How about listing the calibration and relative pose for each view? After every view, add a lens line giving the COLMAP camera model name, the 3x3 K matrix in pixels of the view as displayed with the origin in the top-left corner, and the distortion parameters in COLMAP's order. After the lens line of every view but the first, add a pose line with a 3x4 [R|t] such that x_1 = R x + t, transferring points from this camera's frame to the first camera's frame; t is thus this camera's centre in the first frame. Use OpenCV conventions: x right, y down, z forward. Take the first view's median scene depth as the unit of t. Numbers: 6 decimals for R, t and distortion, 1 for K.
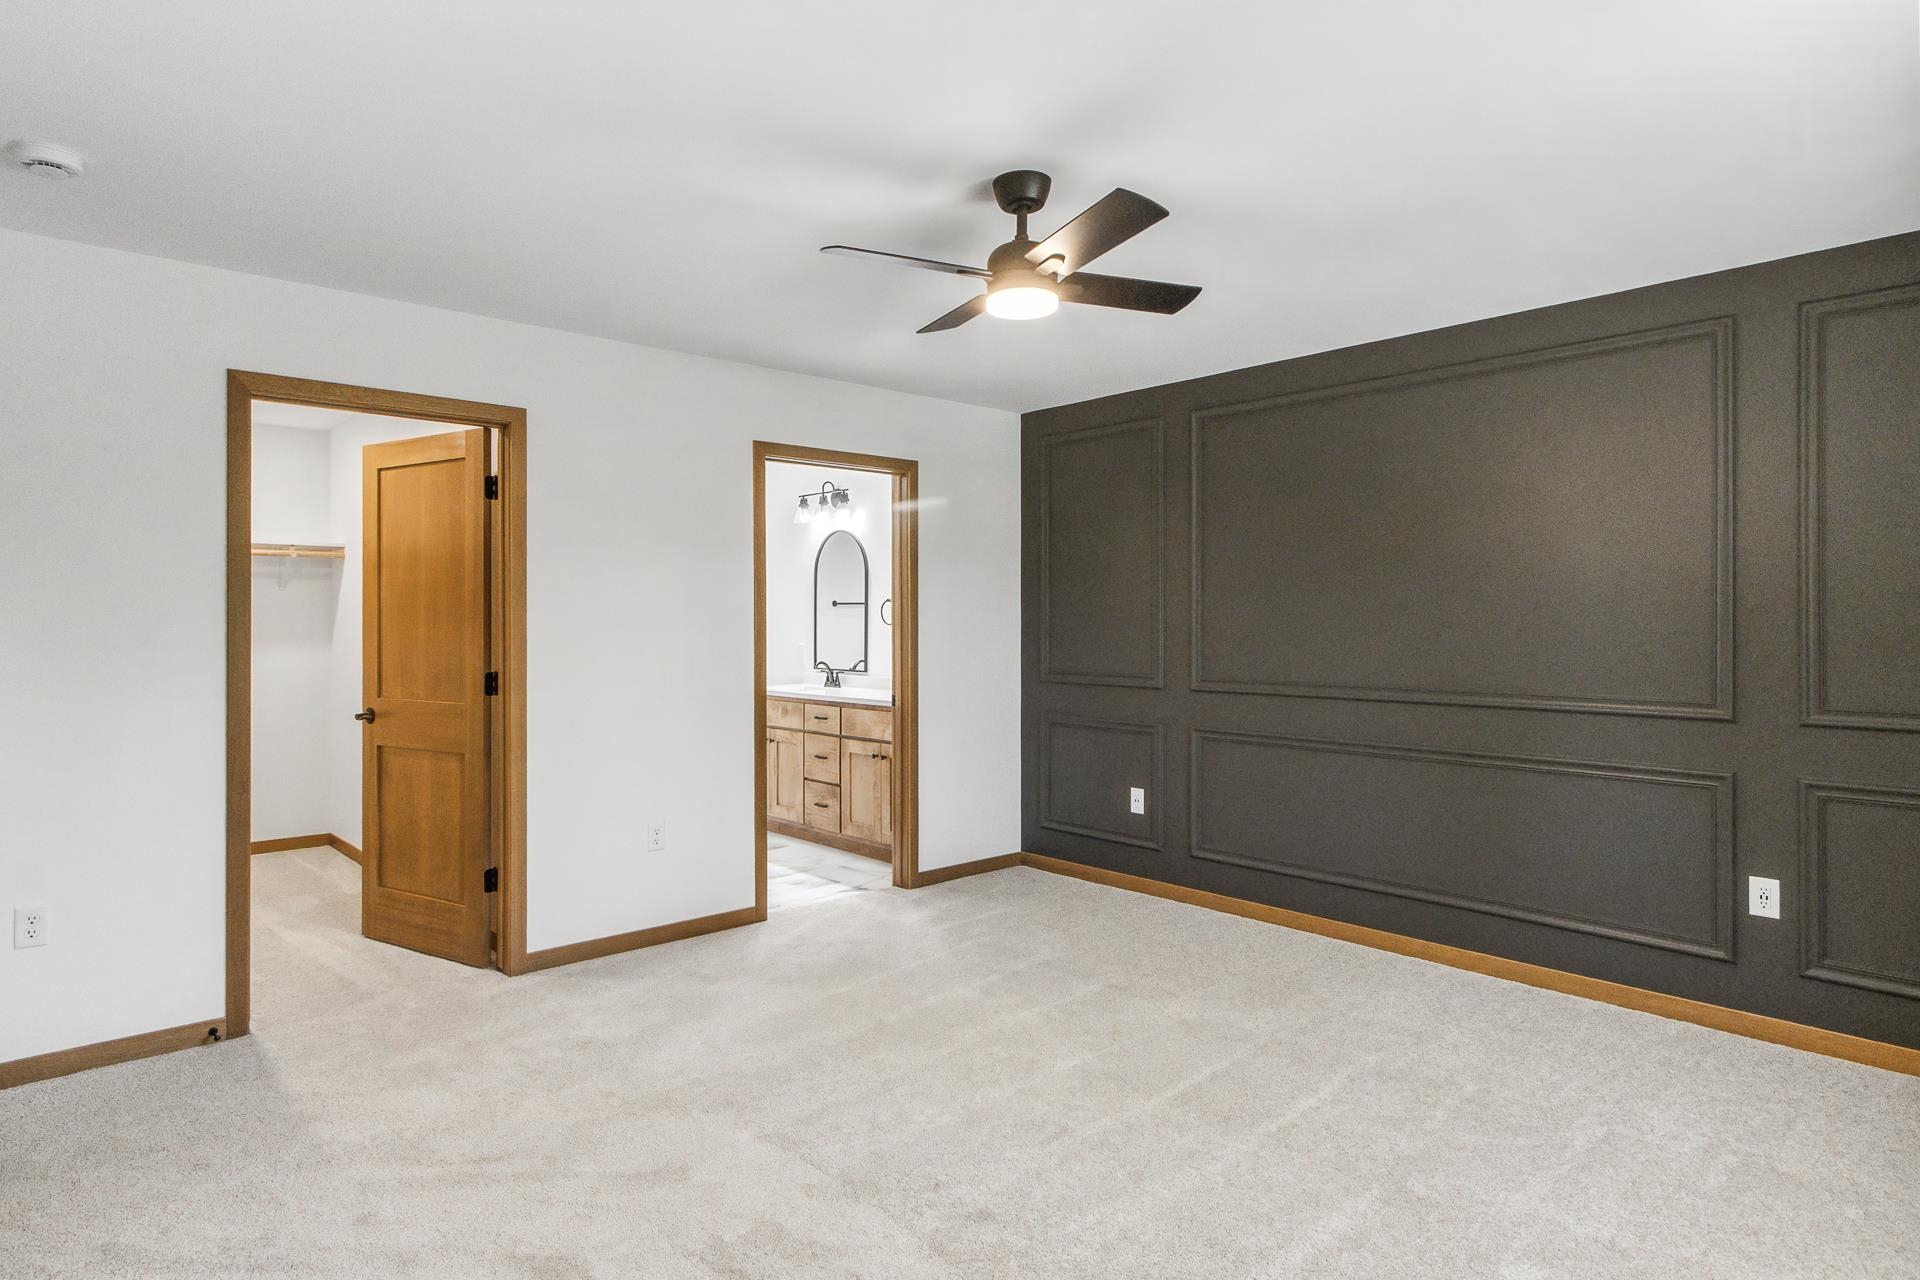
lens RADIAL K [[1096.9, 0, 961.7], [0, 1096.9, 611.2], [0, 0, 1]] dist [0.002581, 0.000581]
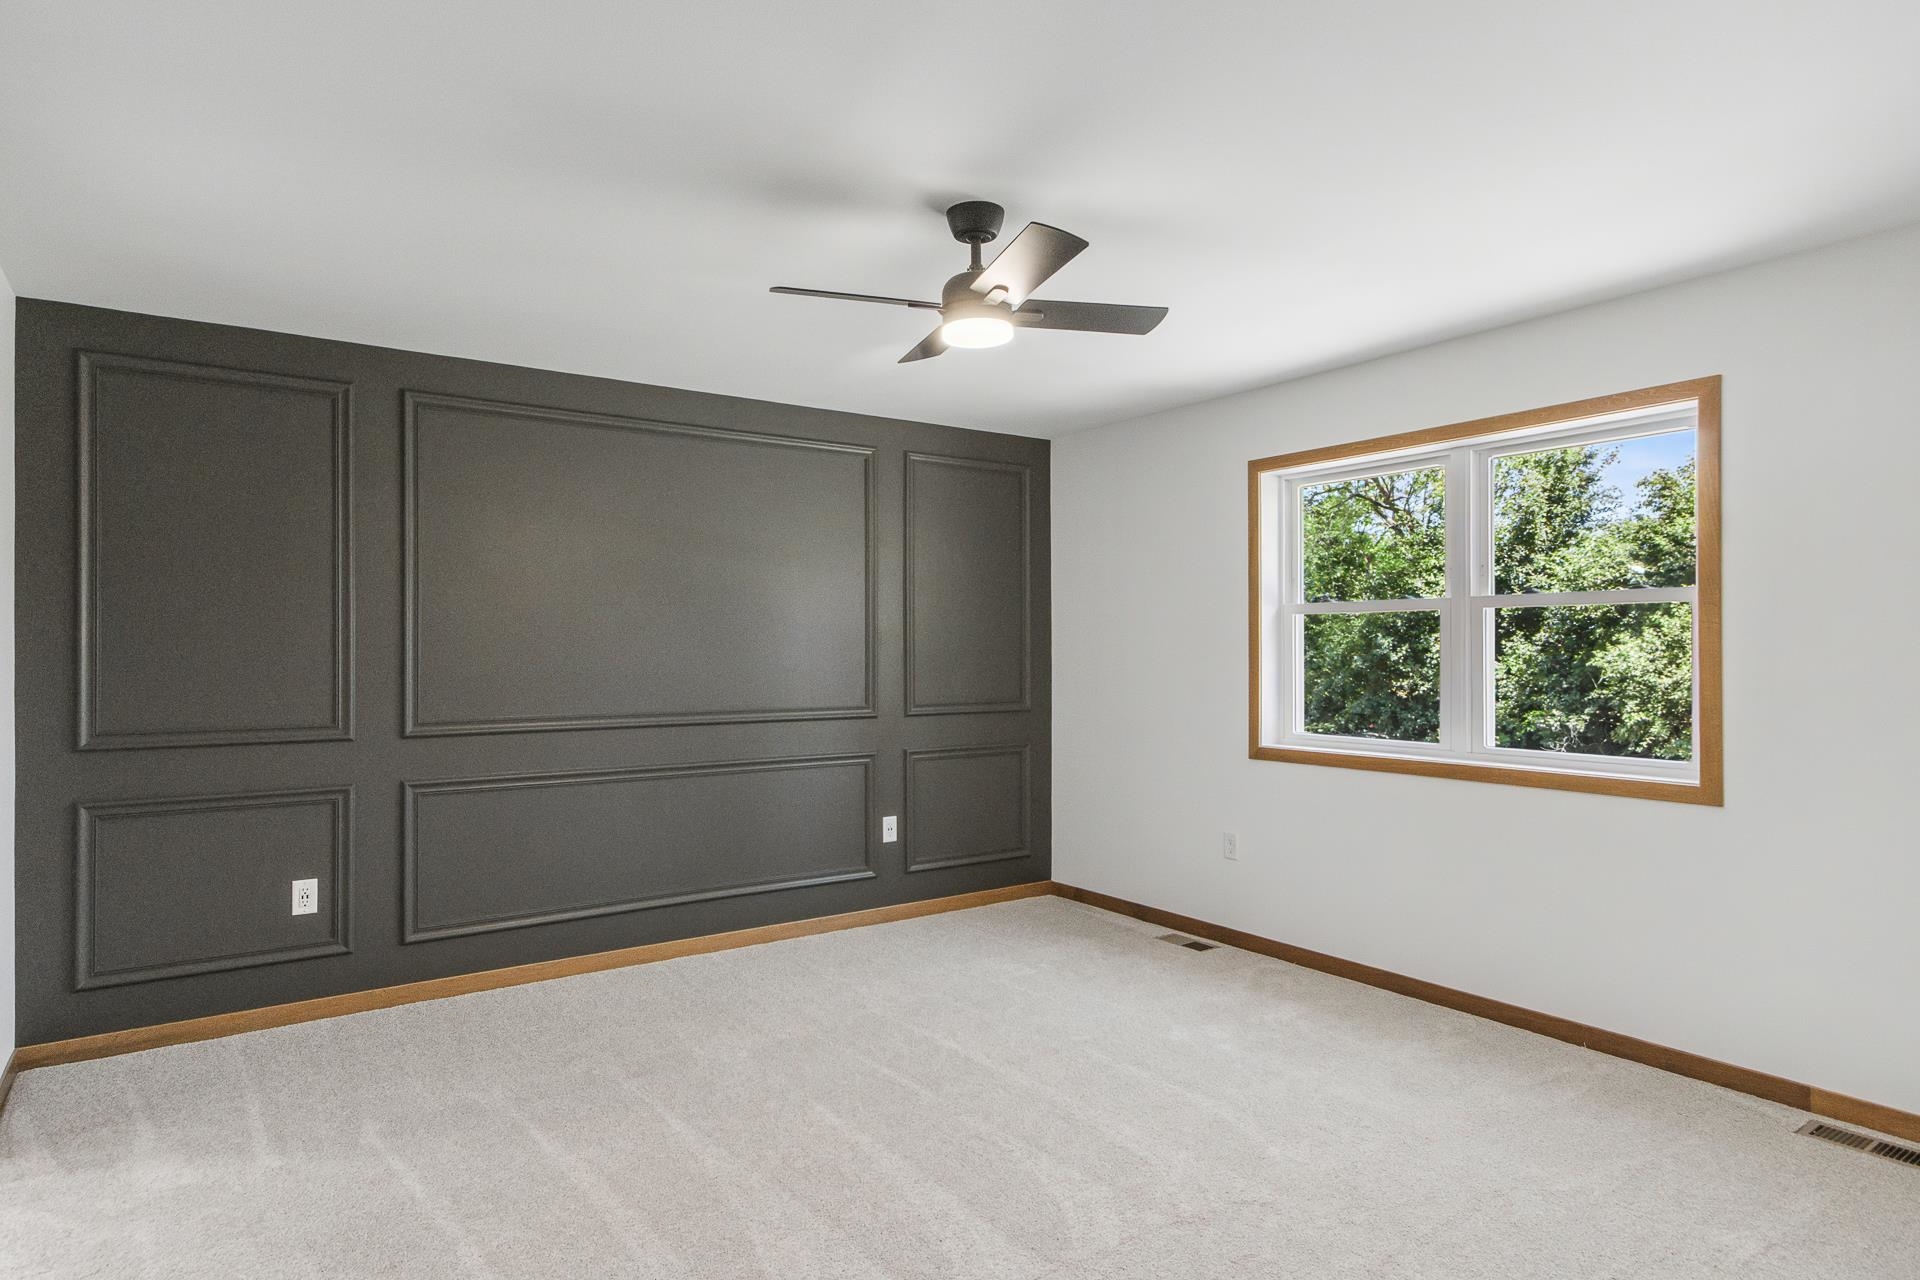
lens RADIAL K [[1059.1, 0, 960.0], [0, 1059.1, 640.0], [0, 0, 1]] dist [-0.042039, 0.001116]
pose [[0.123963, 0.000663, 0.992287, -0.658541], [-0.006066, 0.999982, 0.000089, -0.005174], [-0.992268, -0.006030, 0.123965, 0.646961]]
